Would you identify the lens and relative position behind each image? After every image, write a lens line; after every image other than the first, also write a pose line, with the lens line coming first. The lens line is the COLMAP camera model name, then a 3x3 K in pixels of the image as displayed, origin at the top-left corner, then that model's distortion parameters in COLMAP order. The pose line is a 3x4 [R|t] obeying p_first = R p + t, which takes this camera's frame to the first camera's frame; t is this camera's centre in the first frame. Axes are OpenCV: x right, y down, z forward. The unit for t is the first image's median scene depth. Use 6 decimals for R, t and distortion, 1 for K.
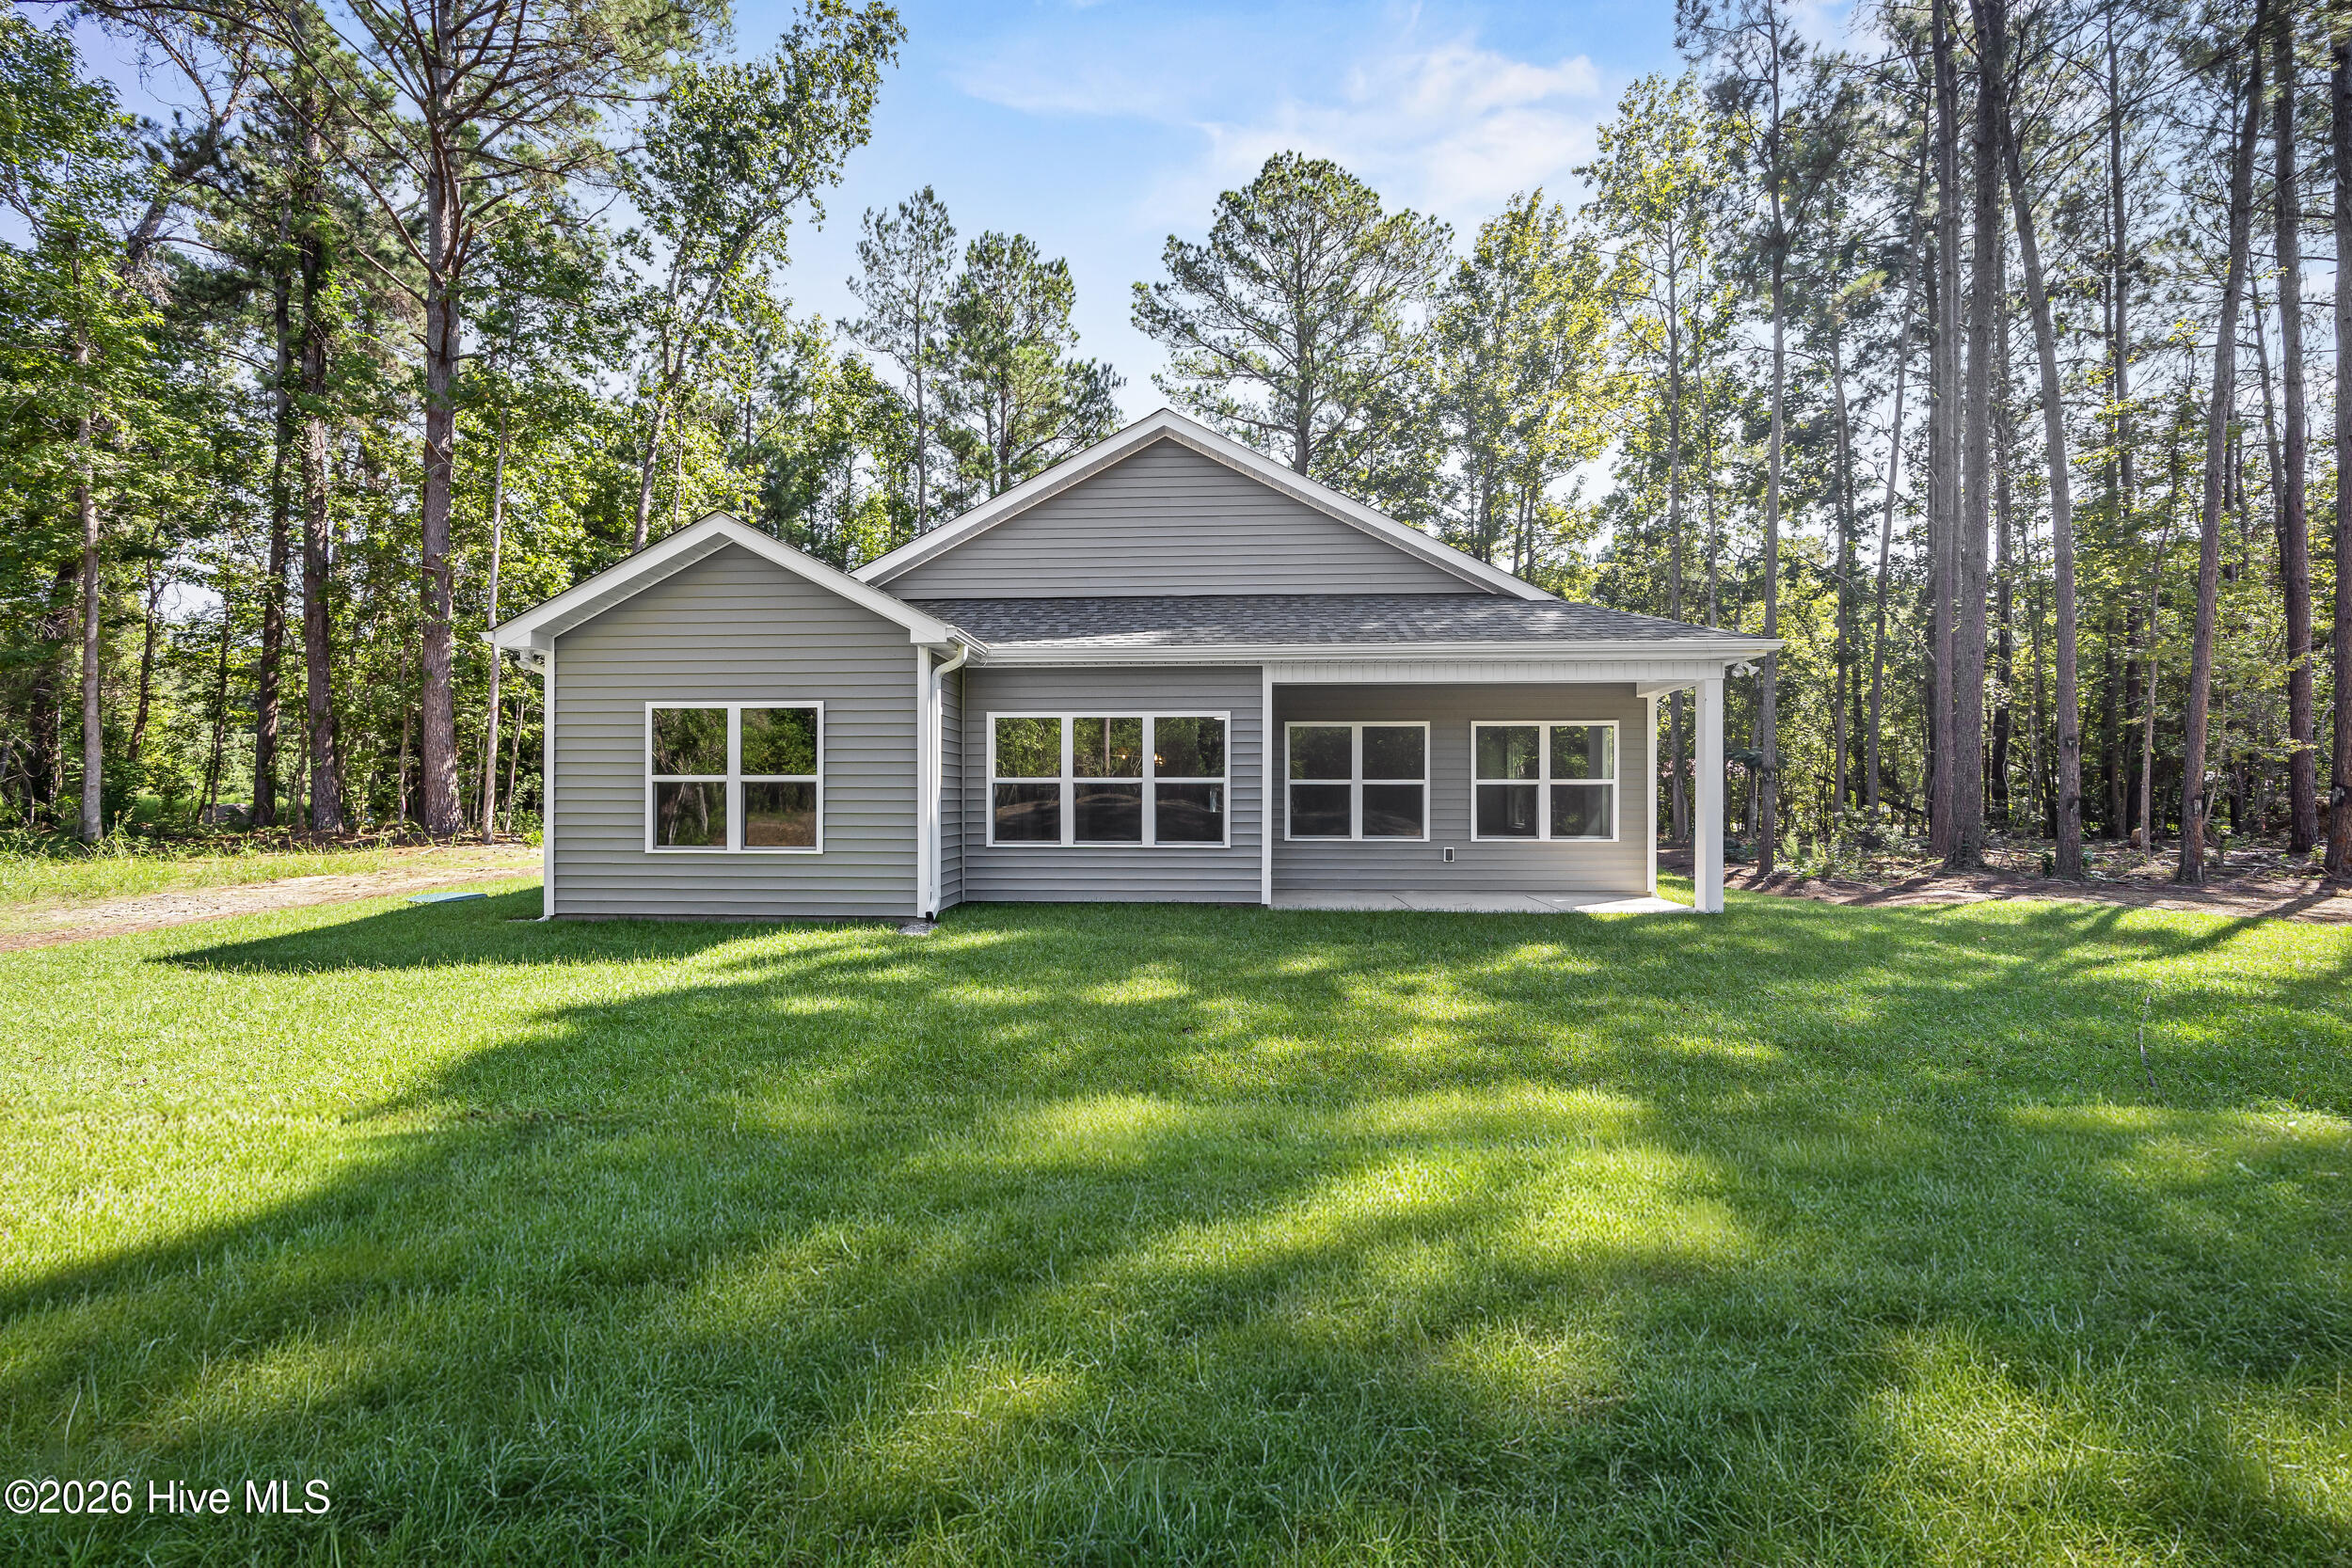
lens RADIAL K [[916.9, 0, 1177.6], [0, 916.9, 794.1], [0, 0, 1]] dist [-0.003233, 0.000730]
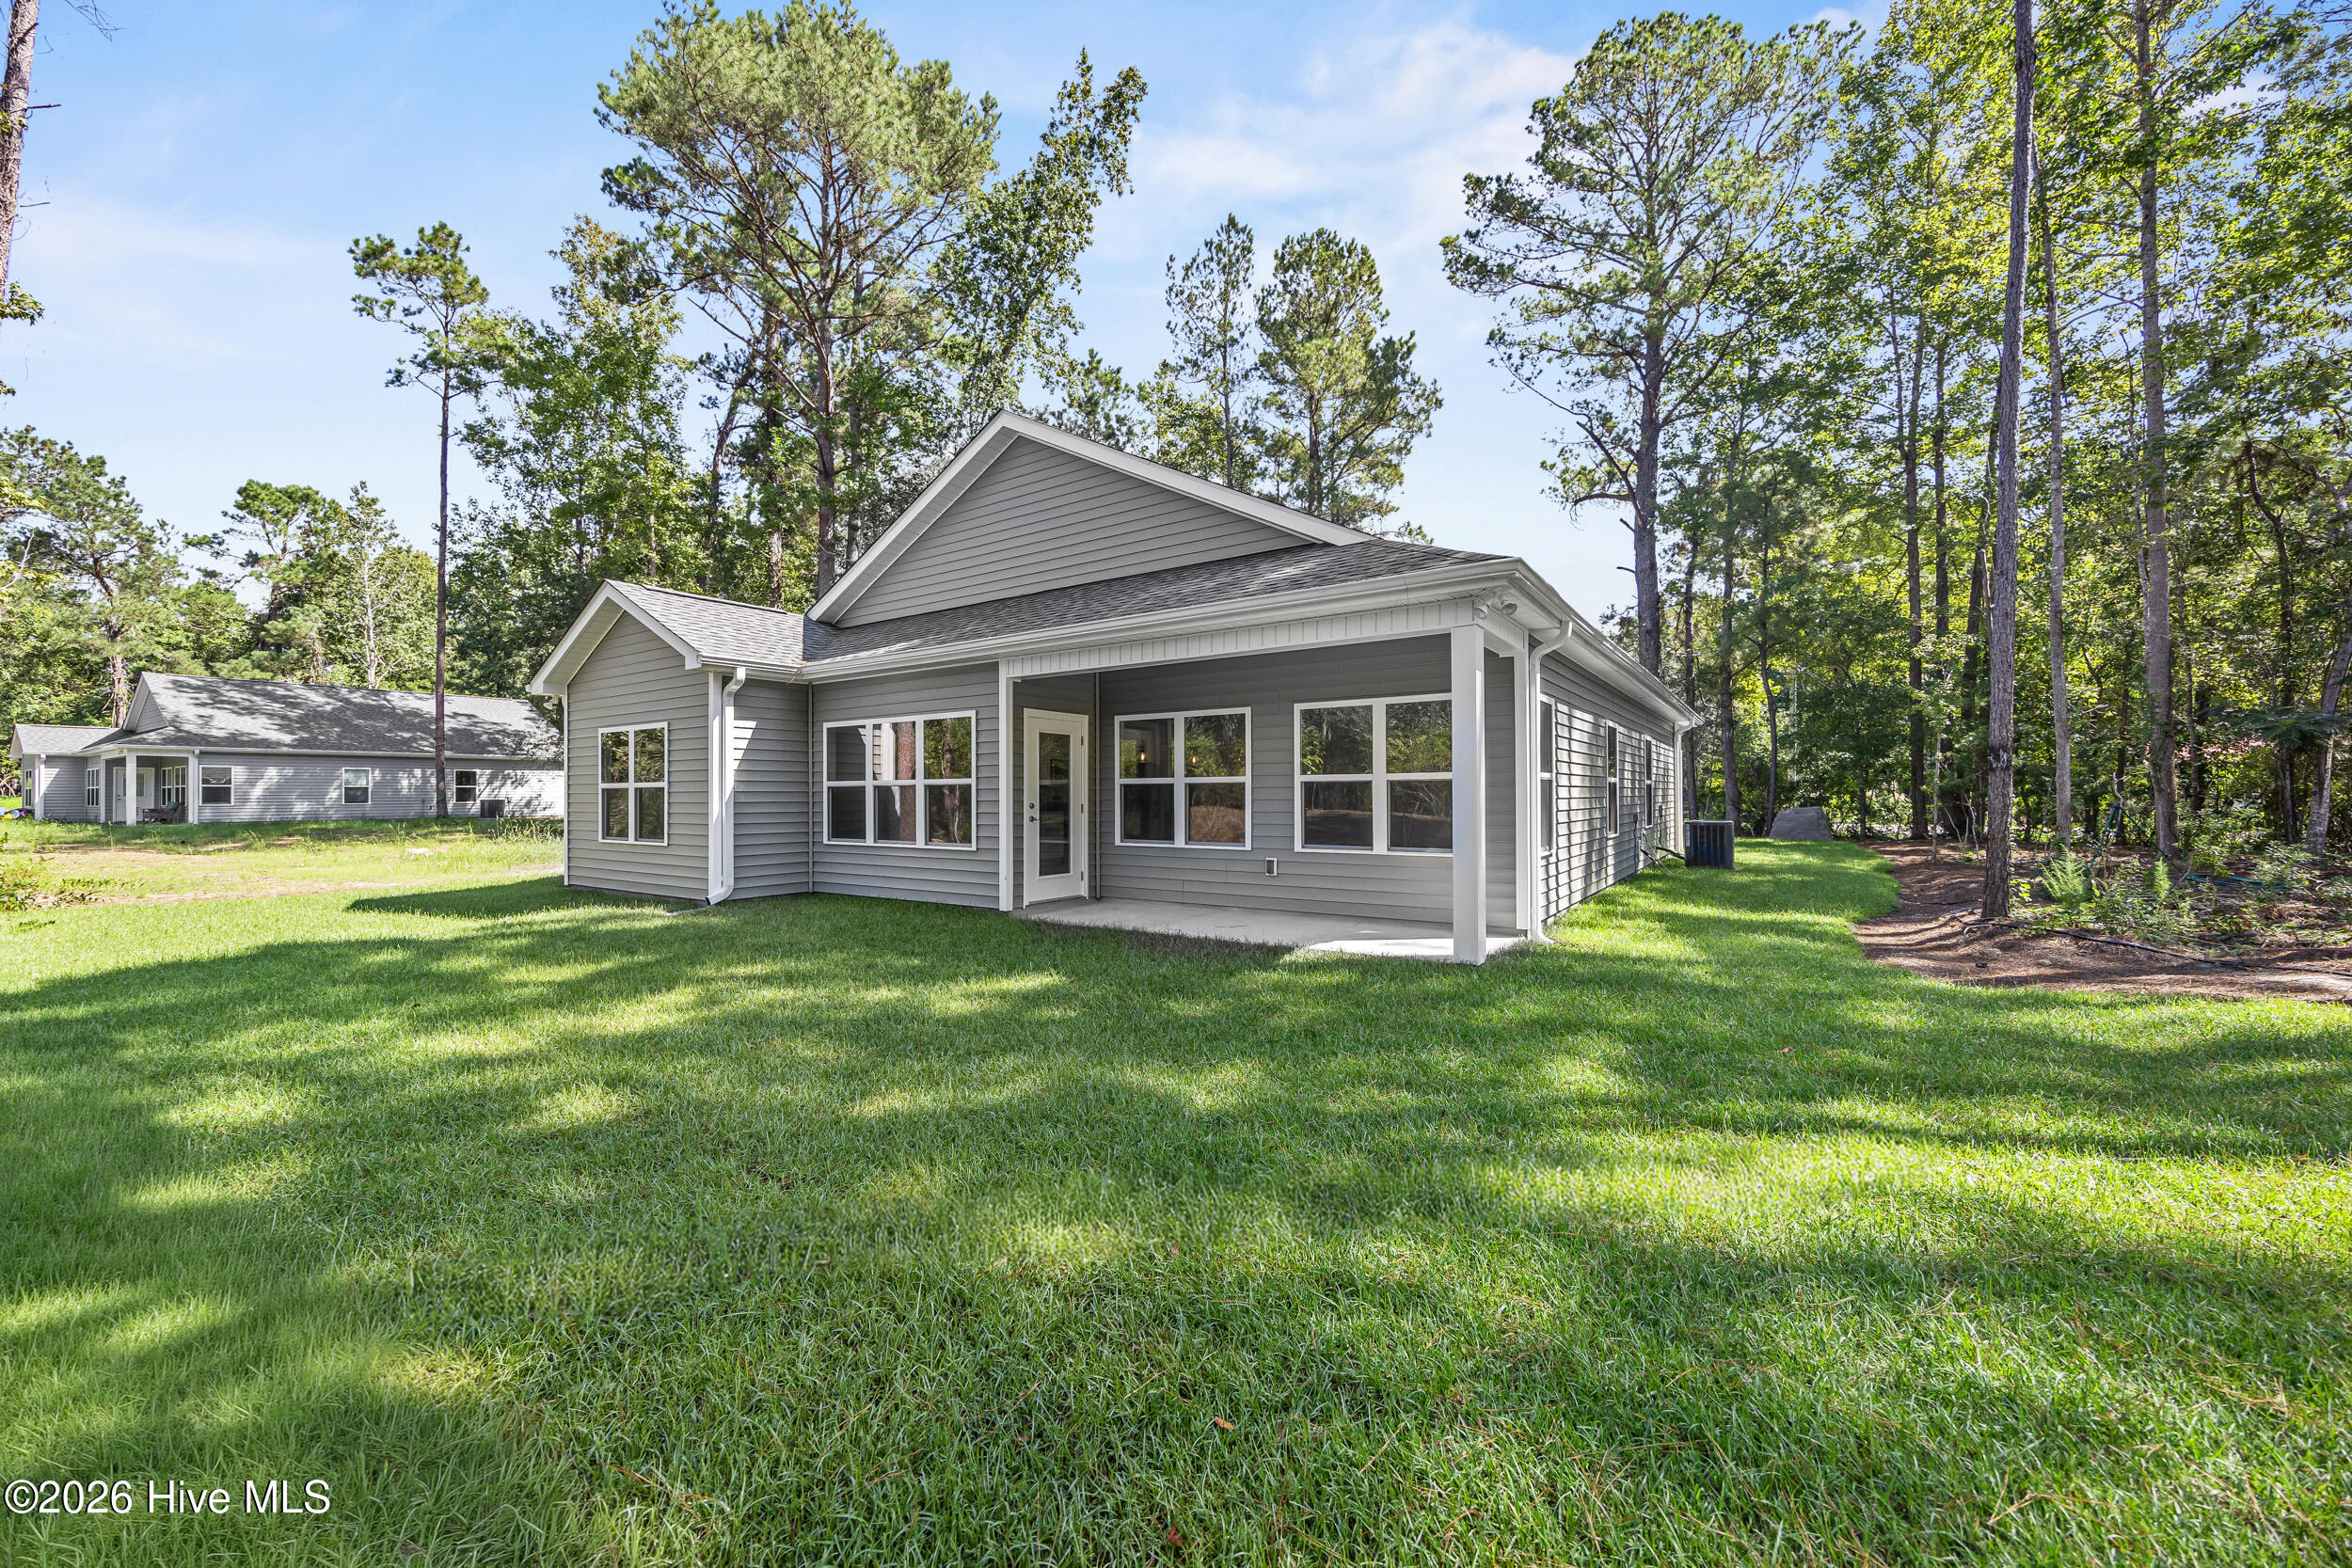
lens RADIAL K [[916.9, 0, 1178.8], [0, 916.9, 780.4], [0, 0, 1]] dist [-0.003233, 0.000730]
pose [[0.844805, -0.013684, -0.534900, 0.668877], [0.005876, 0.999850, -0.016298, 0.001302], [0.535043, 0.010625, 0.844758, 0.259350]]
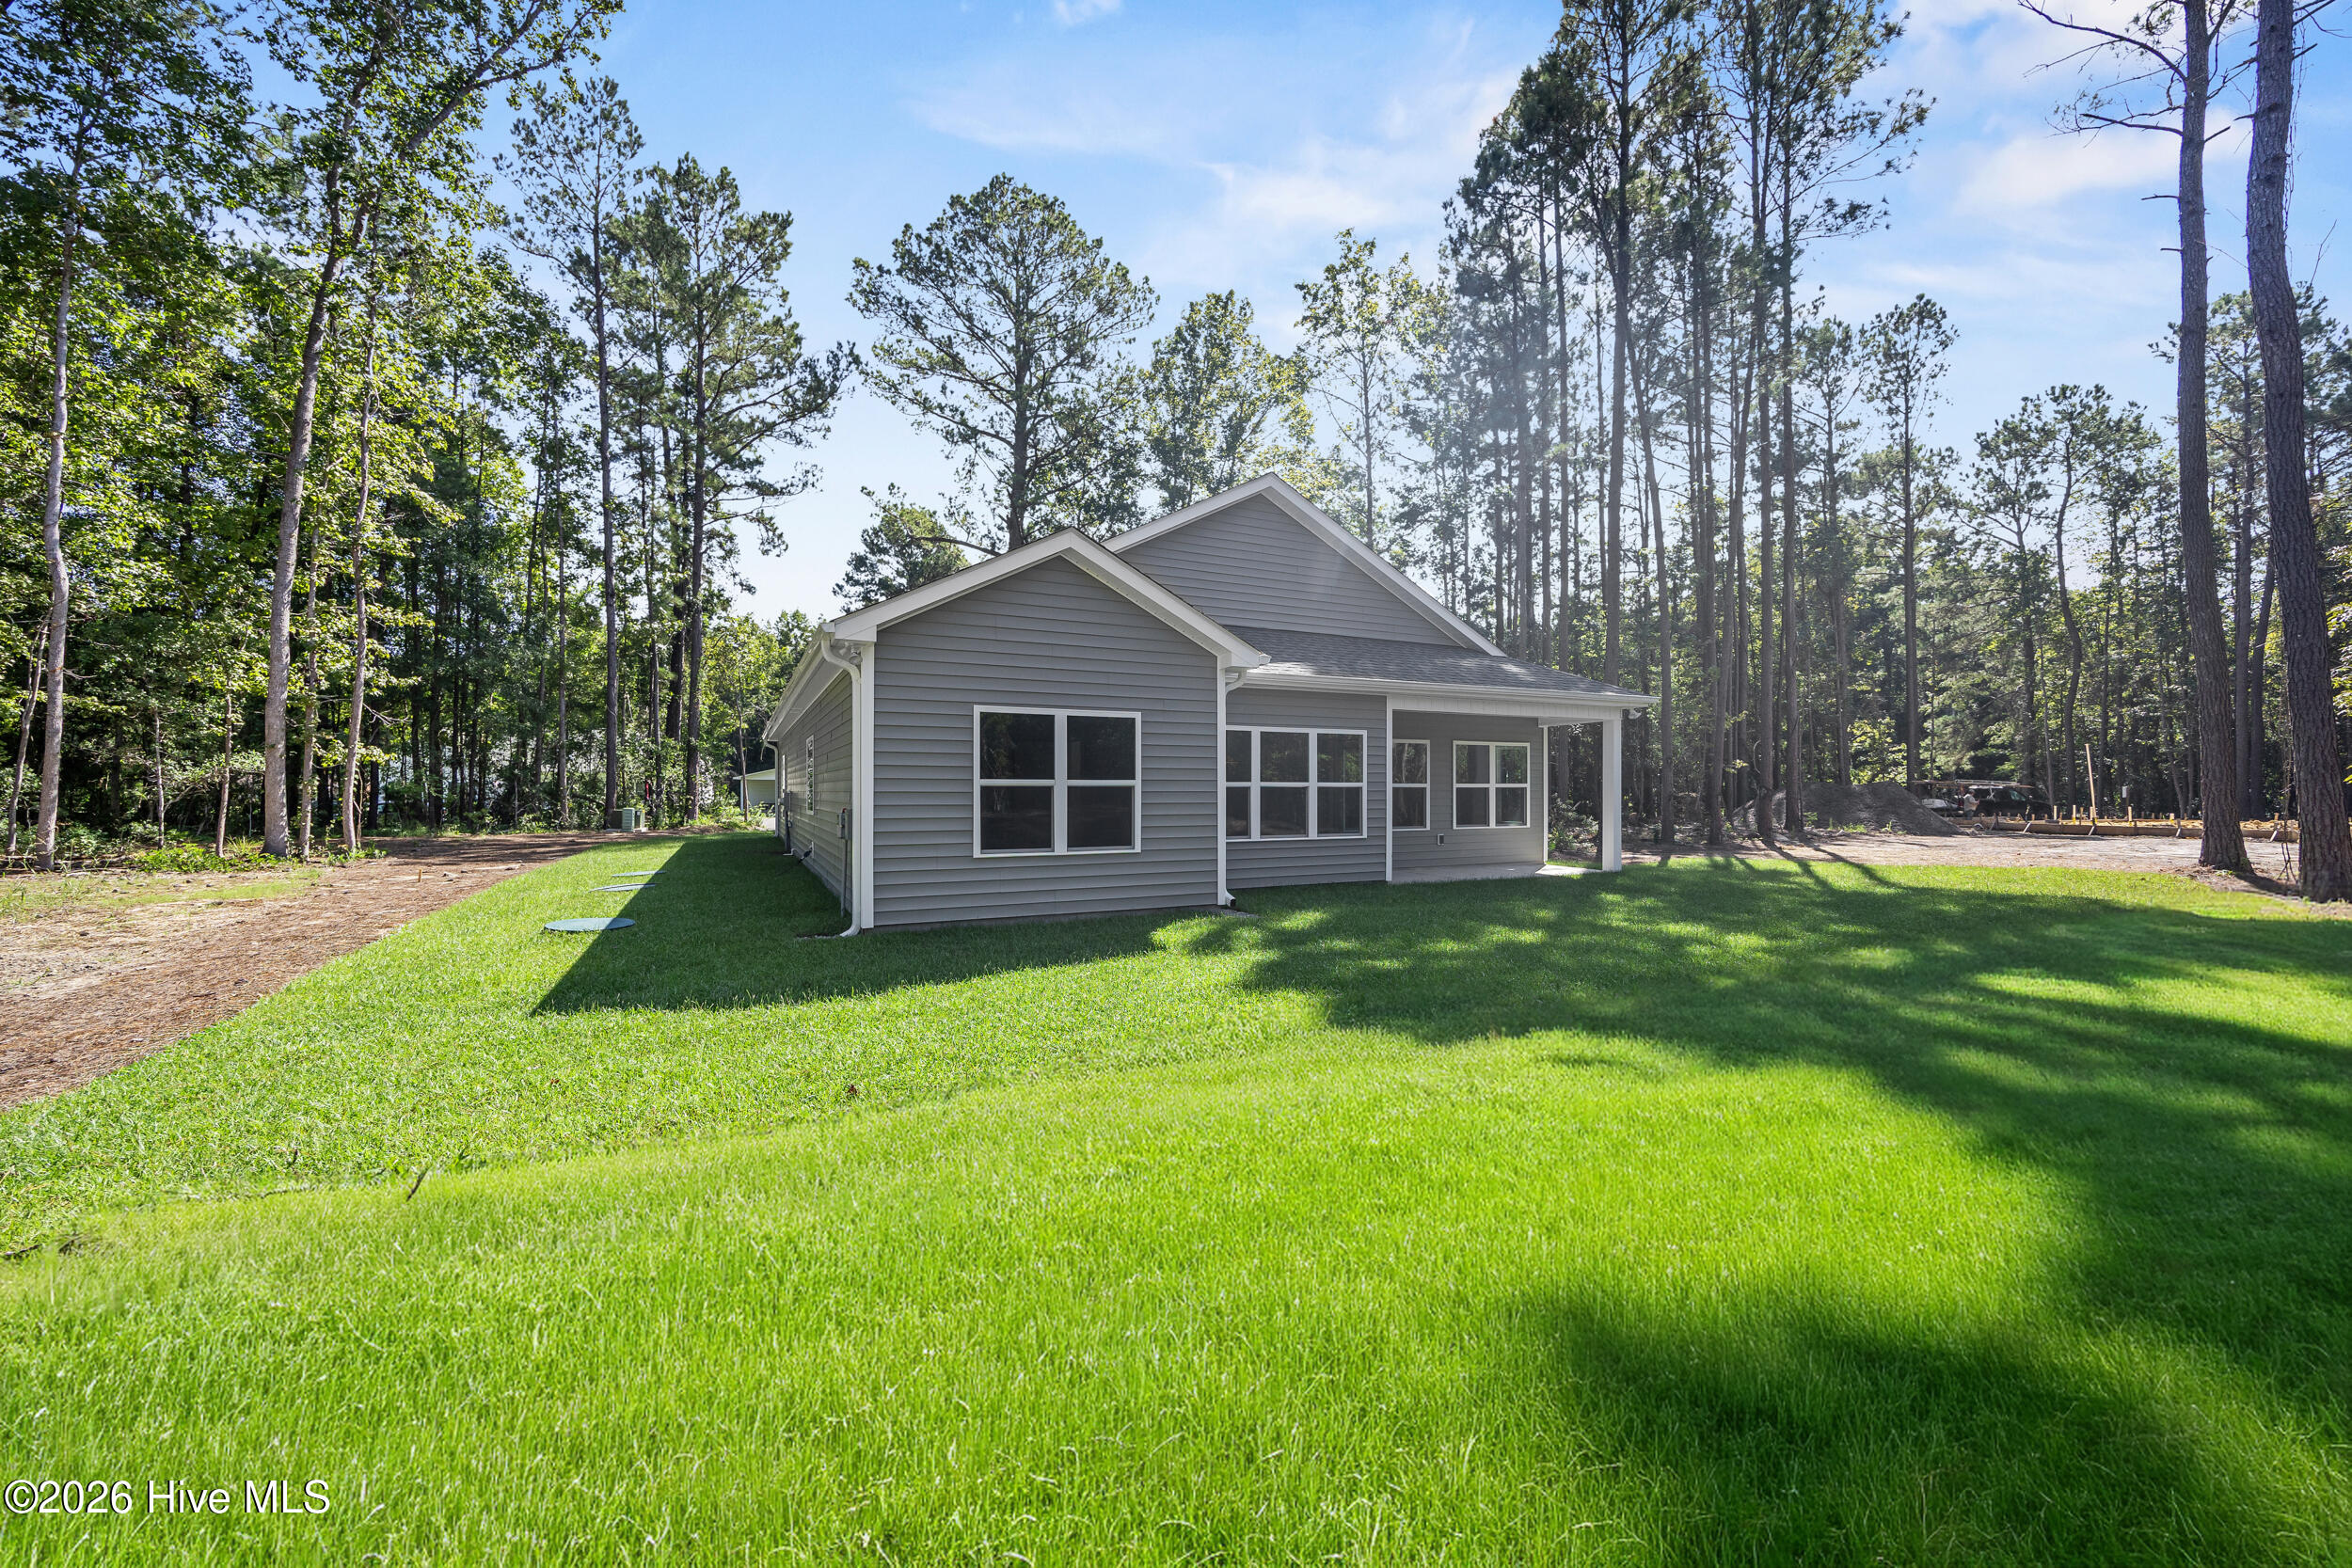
lens RADIAL K [[916.9, 0, 1191.8], [0, 916.9, 787.4], [0, 0, 1]] dist [-0.003233, 0.000730]
pose [[0.866031, -0.000049, 0.499990, -0.690377], [0.003471, 0.999976, -0.005914, -0.004038], [-0.499978, 0.006858, 0.866011, 0.021649]]
